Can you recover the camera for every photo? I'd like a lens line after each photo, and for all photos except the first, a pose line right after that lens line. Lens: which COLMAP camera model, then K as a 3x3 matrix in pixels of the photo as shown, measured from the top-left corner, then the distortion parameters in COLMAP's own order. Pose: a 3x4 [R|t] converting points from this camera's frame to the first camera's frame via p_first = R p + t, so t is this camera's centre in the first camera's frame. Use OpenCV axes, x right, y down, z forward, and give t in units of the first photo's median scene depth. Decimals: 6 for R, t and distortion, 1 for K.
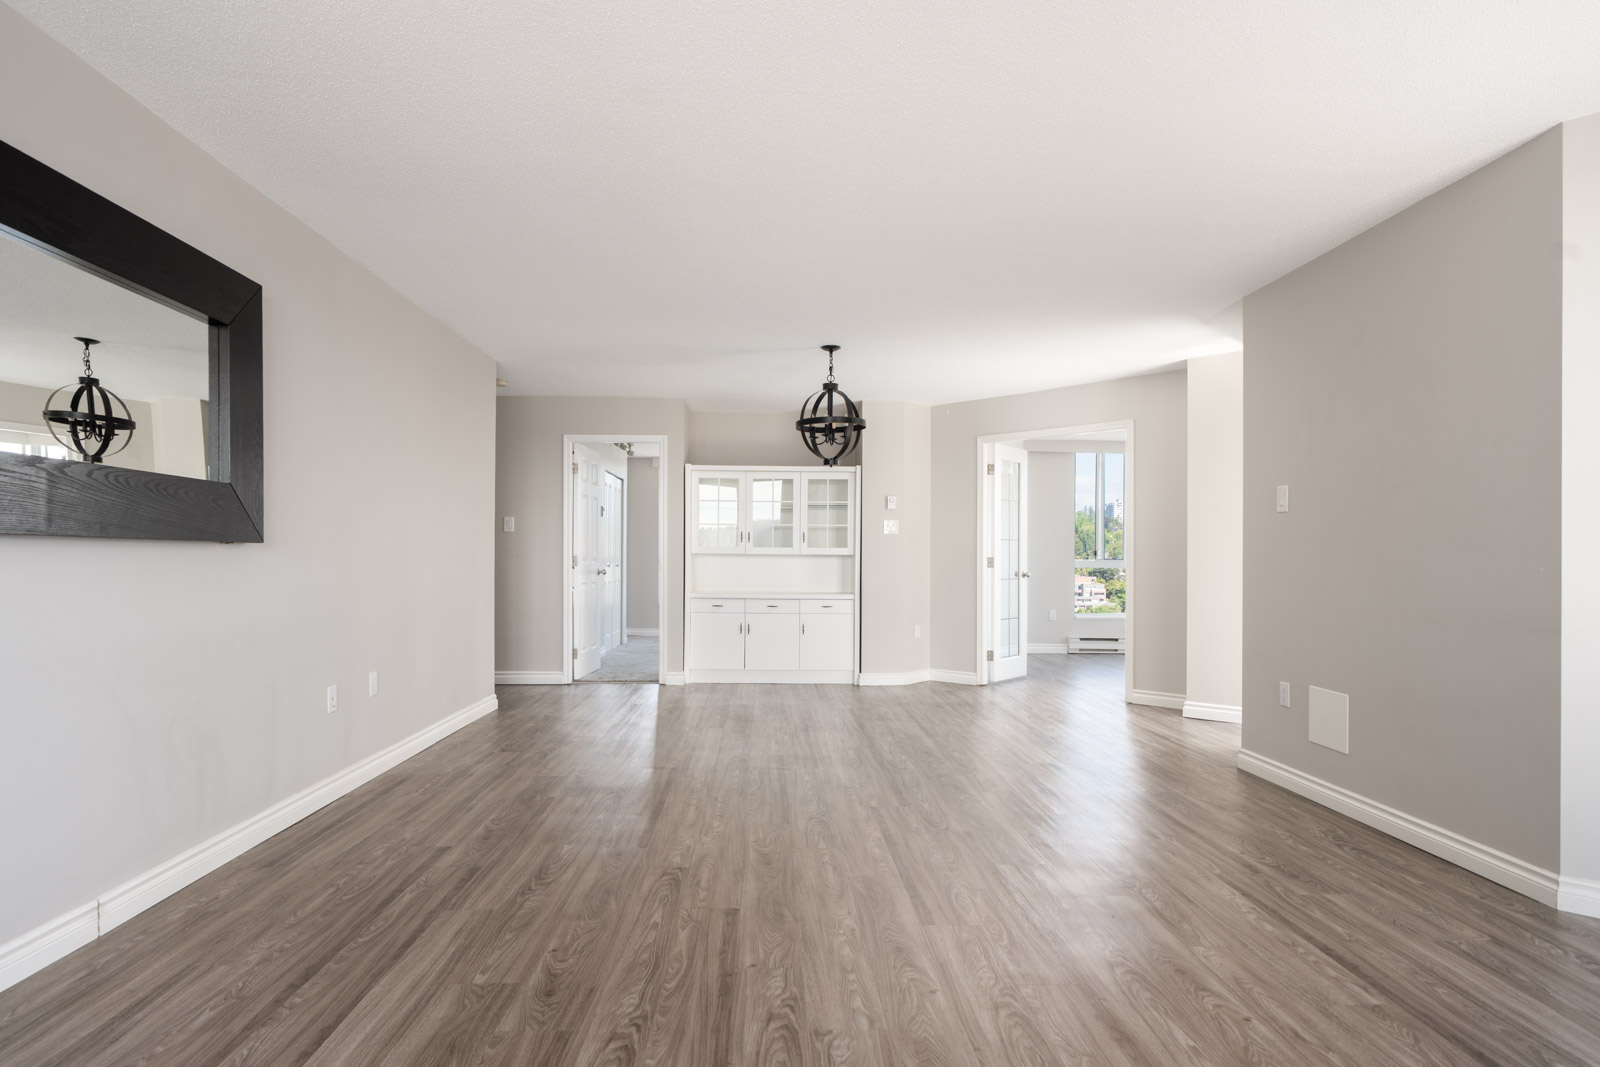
lens RADIAL K [[832.6, 0, 797.0], [0, 832.6, 572.1], [0, 0, 1]] dist [-0.002327, -0.002268]
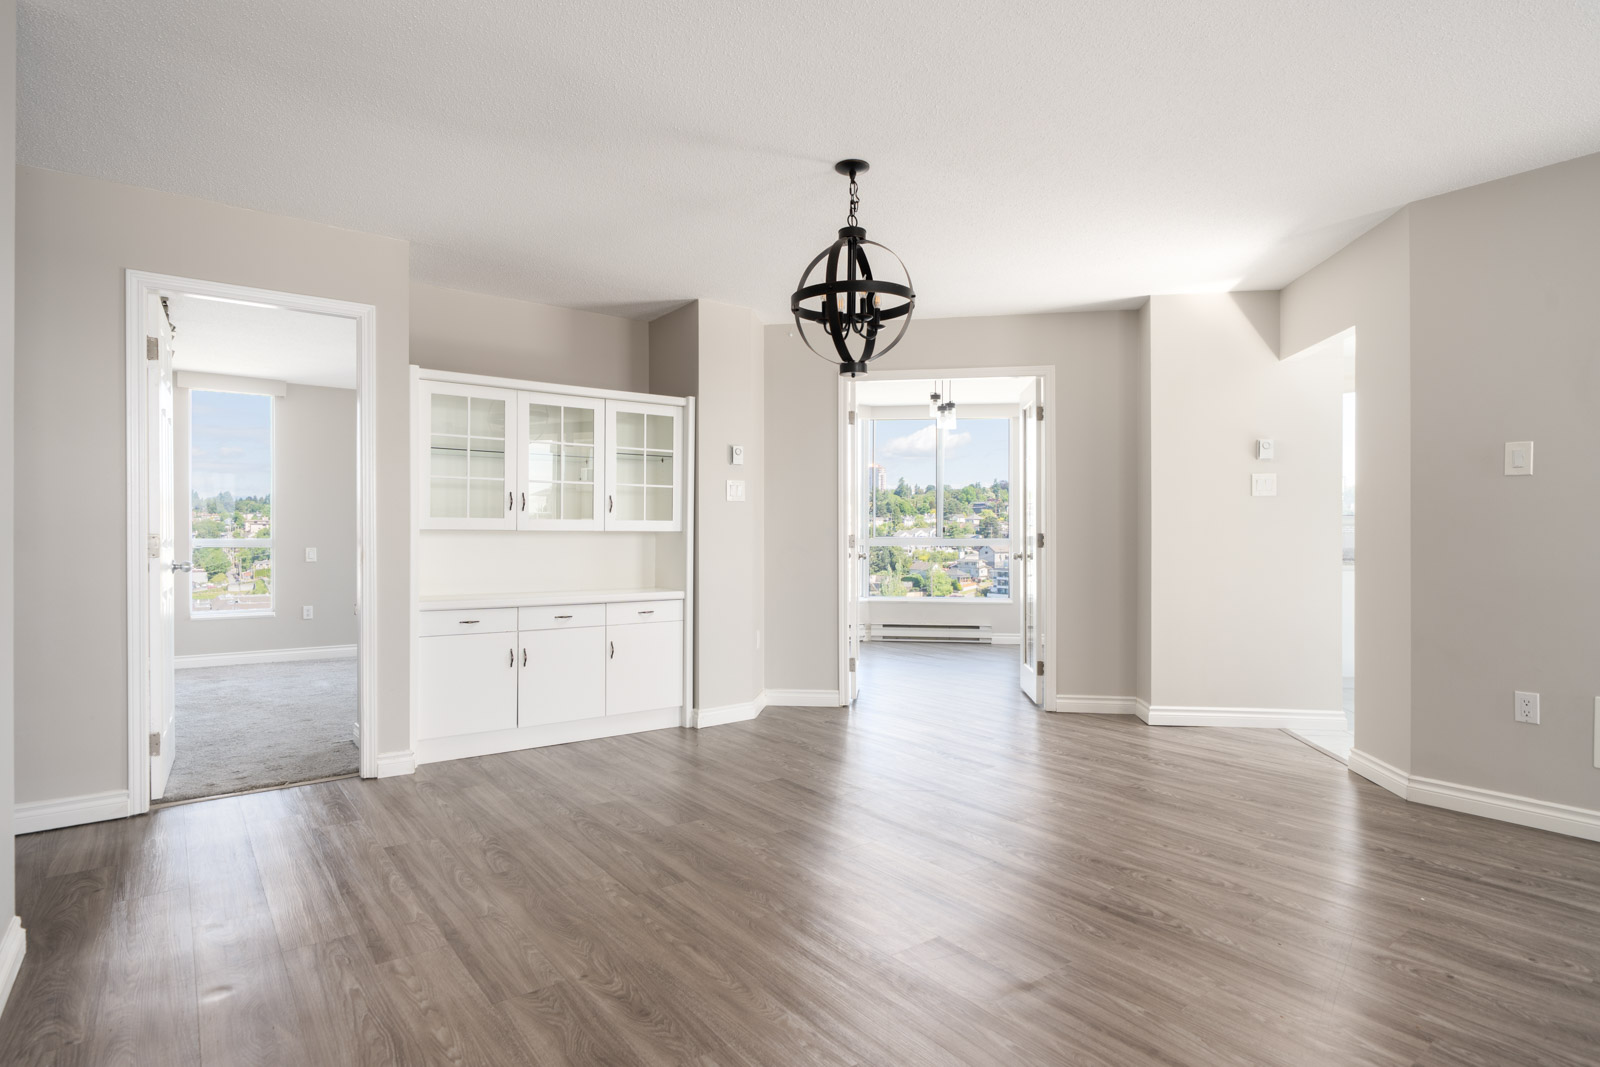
lens RADIAL K [[832.6, 0, 796.1], [0, 832.6, 539.1], [0, 0, 1]] dist [-0.002327, -0.002268]
pose [[0.820263, -0.006819, 0.571945, -0.319192], [0.013432, 0.999883, -0.007342, -0.011673], [-0.571828, 0.013705, 0.820259, 0.551439]]
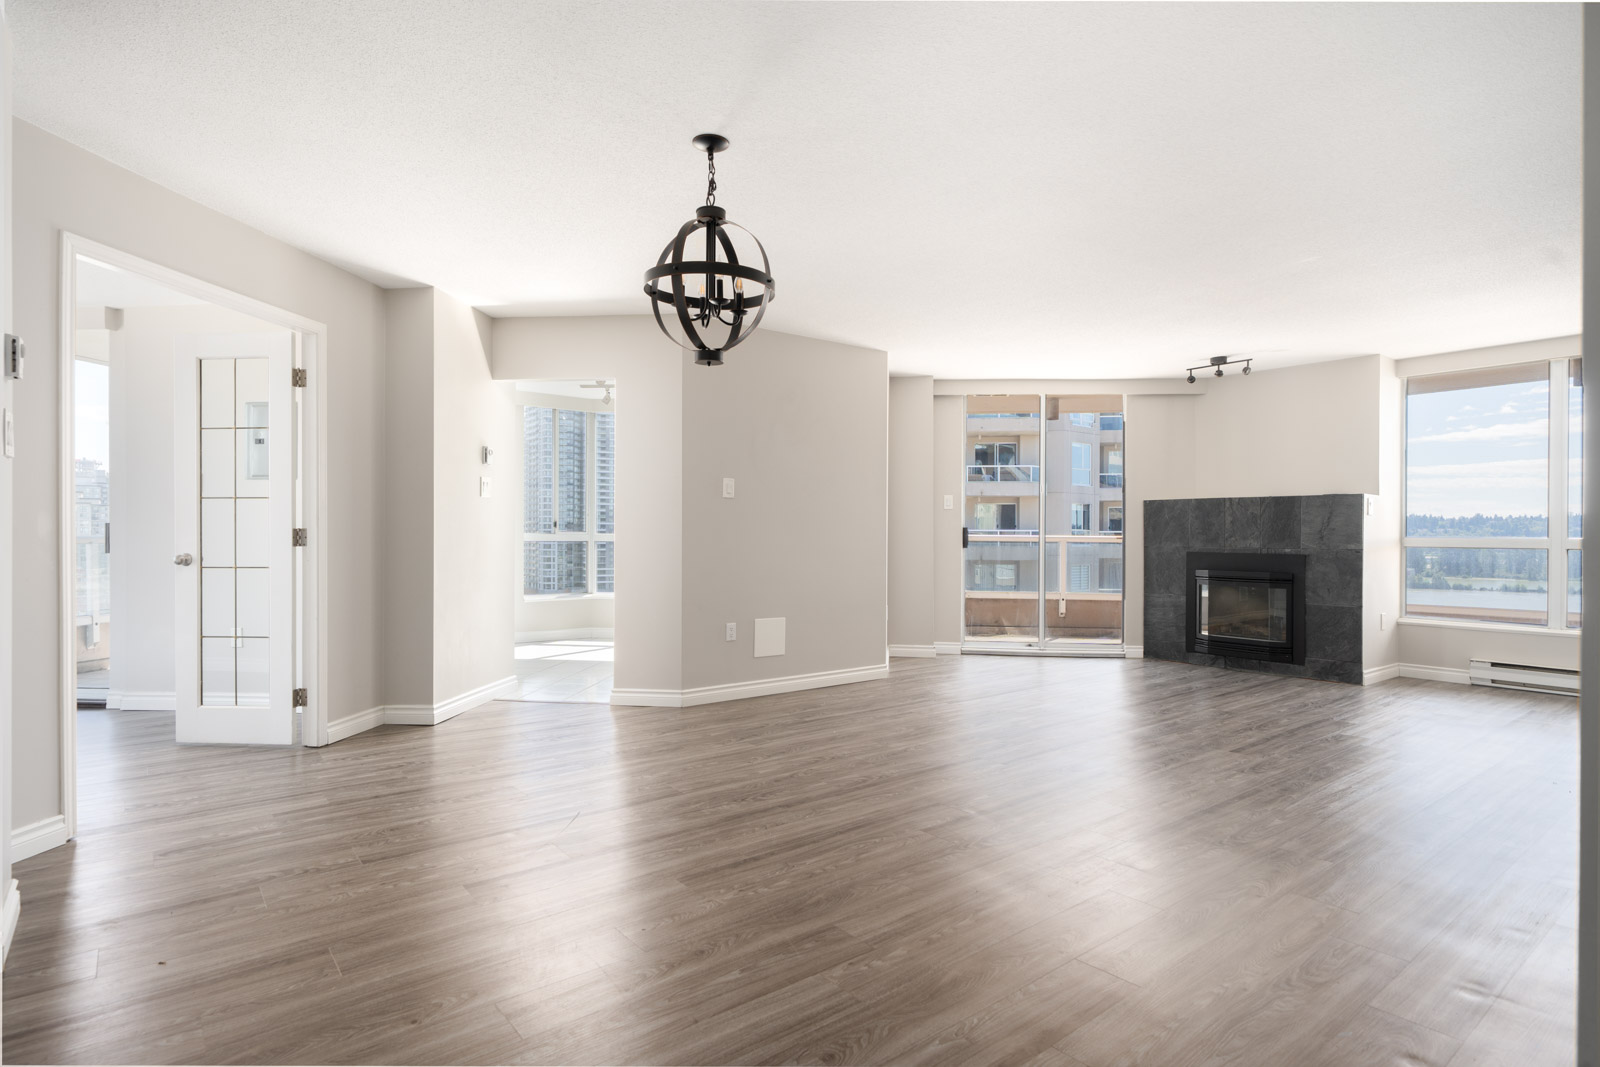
lens RADIAL K [[832.6, 0, 798.2], [0, 832.6, 536.2], [0, 0, 1]] dist [-0.002327, -0.002268]
pose [[-0.585351, -0.010753, 0.810709, -0.436016], [0.008073, 0.999785, 0.019090, -0.026494], [-0.810740, 0.017719, -0.585139, 1.282033]]
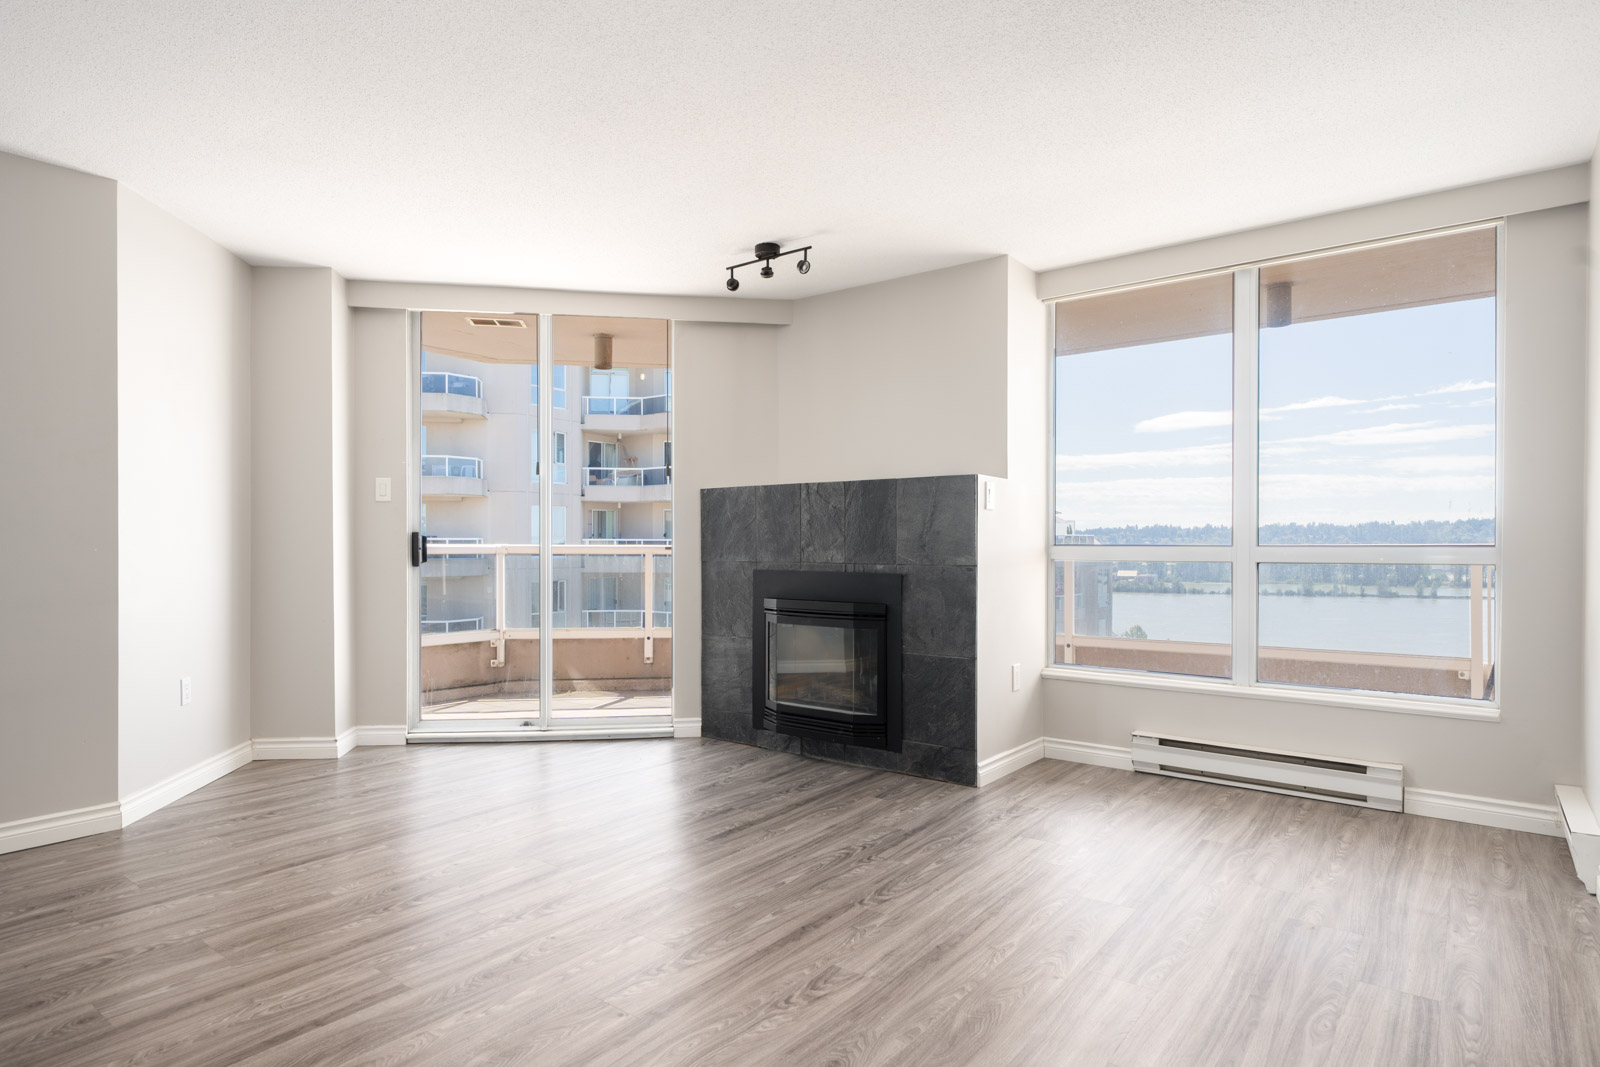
lens RADIAL K [[877.2, 0, 802.5], [0, 877.2, 546.0], [0, 0, 1]] dist [-0.000136, 0.001872]
pose [[-0.769600, -0.007437, 0.638484, -0.324926], [0.006943, 0.999776, 0.020014, -0.012586], [-0.638489, 0.019836, -0.769375, 0.655395]]
